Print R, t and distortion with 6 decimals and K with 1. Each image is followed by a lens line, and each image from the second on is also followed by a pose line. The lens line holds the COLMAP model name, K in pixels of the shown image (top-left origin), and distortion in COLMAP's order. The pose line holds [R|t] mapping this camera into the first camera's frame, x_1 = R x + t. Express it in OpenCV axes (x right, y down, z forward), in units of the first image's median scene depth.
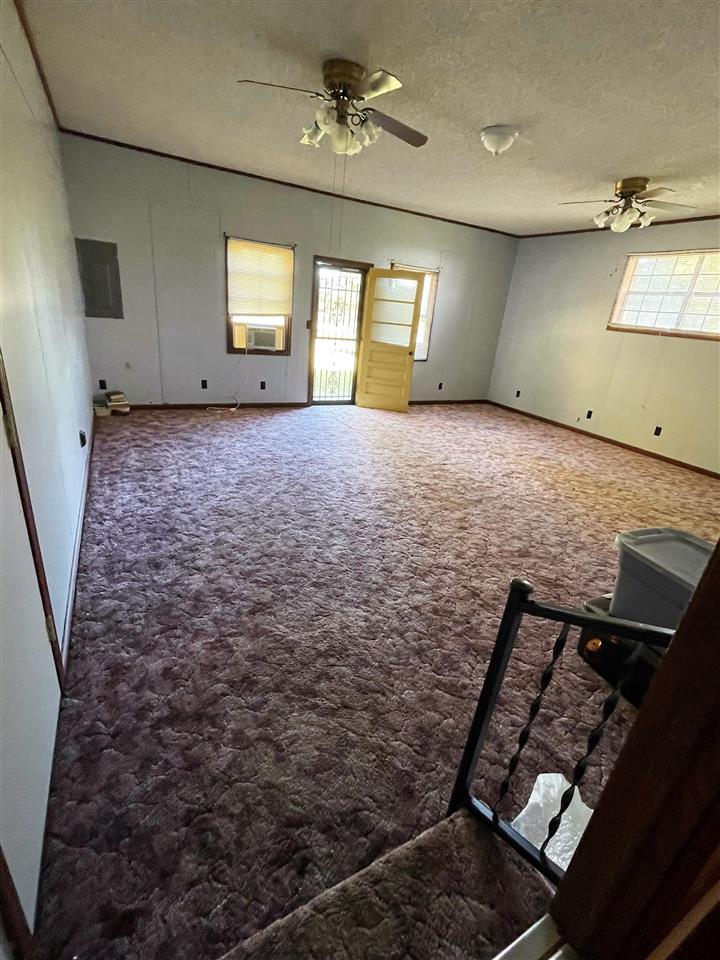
lens RADIAL K [[435.0, 0, 360.0], [0, 435.0, 480.0], [0, 0, 1]] dist [0.000935, -0.000025]
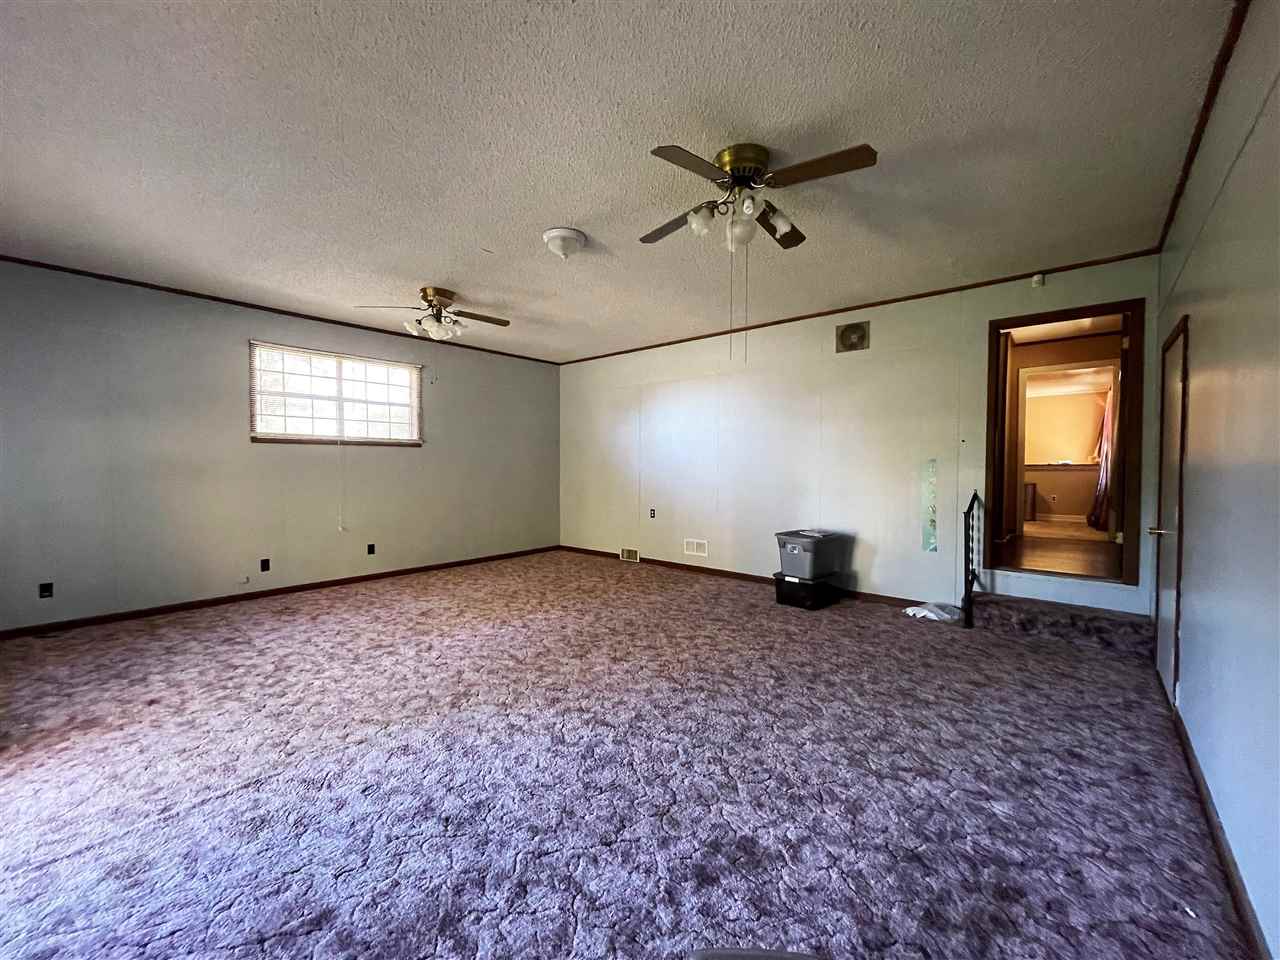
lens RADIAL K [[517.4, 0, 640.0], [0, 517.4, 480.0], [0, 0, 1]] dist [-0.001123, -0.000042]
pose [[-0.360754, -0.126302, 0.924069, -0.591476], [0.313186, 0.916852, 0.247583, -0.441514], [-0.878505, 0.378722, -0.291202, 1.062976]]
